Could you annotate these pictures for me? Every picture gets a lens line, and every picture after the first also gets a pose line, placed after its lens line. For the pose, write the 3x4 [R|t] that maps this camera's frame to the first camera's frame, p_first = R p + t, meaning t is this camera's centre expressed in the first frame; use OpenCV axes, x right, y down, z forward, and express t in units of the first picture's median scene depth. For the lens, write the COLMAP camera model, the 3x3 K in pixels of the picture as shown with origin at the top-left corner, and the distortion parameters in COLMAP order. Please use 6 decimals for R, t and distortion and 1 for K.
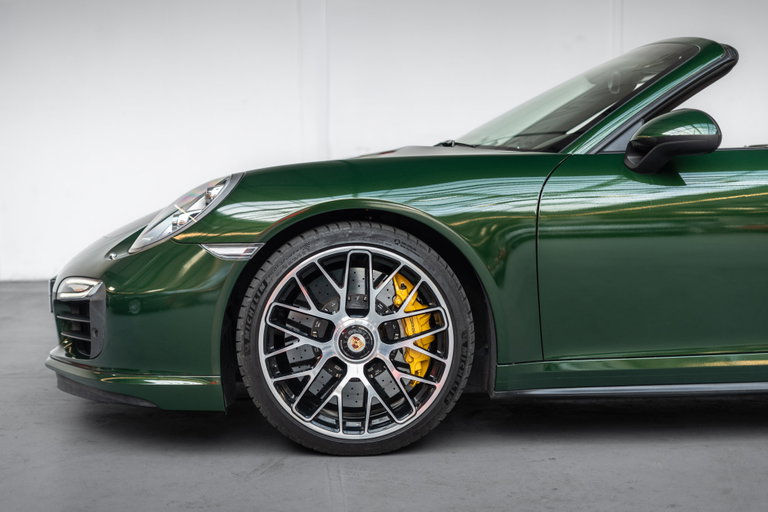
lens RADIAL K [[1136.0, 0, 389.4], [0, 1136.0, 257.2], [0, 0, 1]] dist [-0.004742, 0.000000]
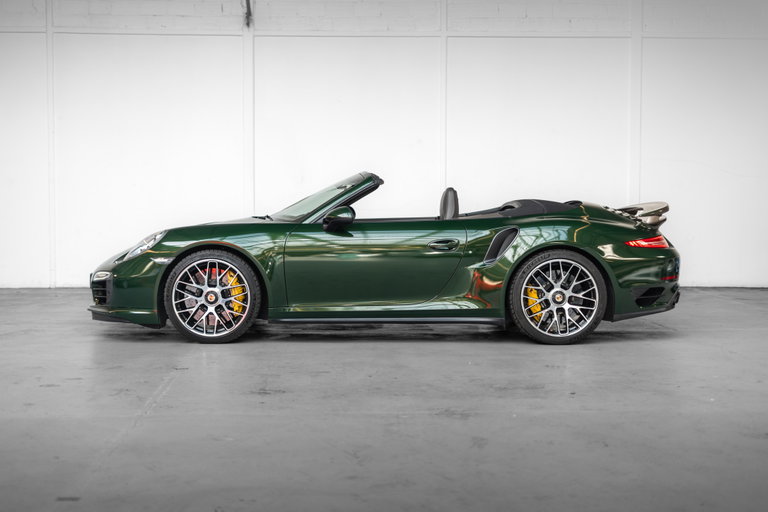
lens RADIAL K [[1136.0, 0, 387.2], [0, 1136.0, 270.2], [0, 0, 1]] dist [-0.004742, 0.000000]
pose [[0.999550, 0.015418, -0.025718, 0.418143], [-0.016074, 0.999546, -0.025480, 0.071318], [0.025313, 0.025882, 0.999344, -1.482763]]
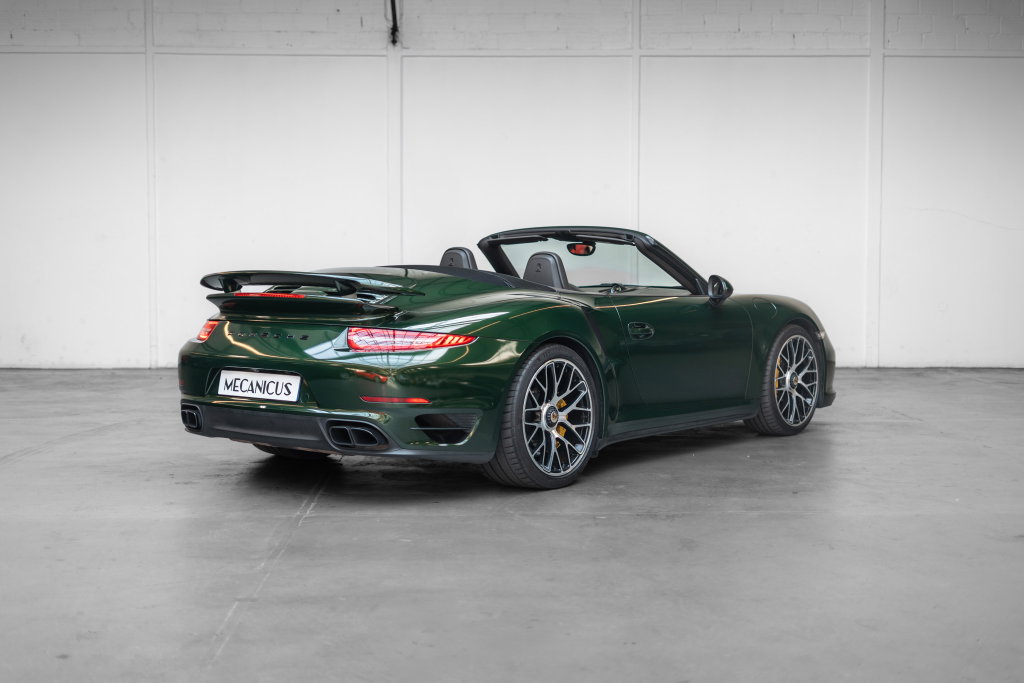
lens RADIAL K [[1514.7, 0, 515.4], [0, 1514.7, 363.7], [0, 0, 1]] dist [-0.004742, 0.000000]
pose [[0.998716, 0.015995, -0.048070, 0.383214], [-0.016573, 0.999795, -0.011650, 0.071431], [0.047873, 0.012432, 0.998776, -1.765285]]
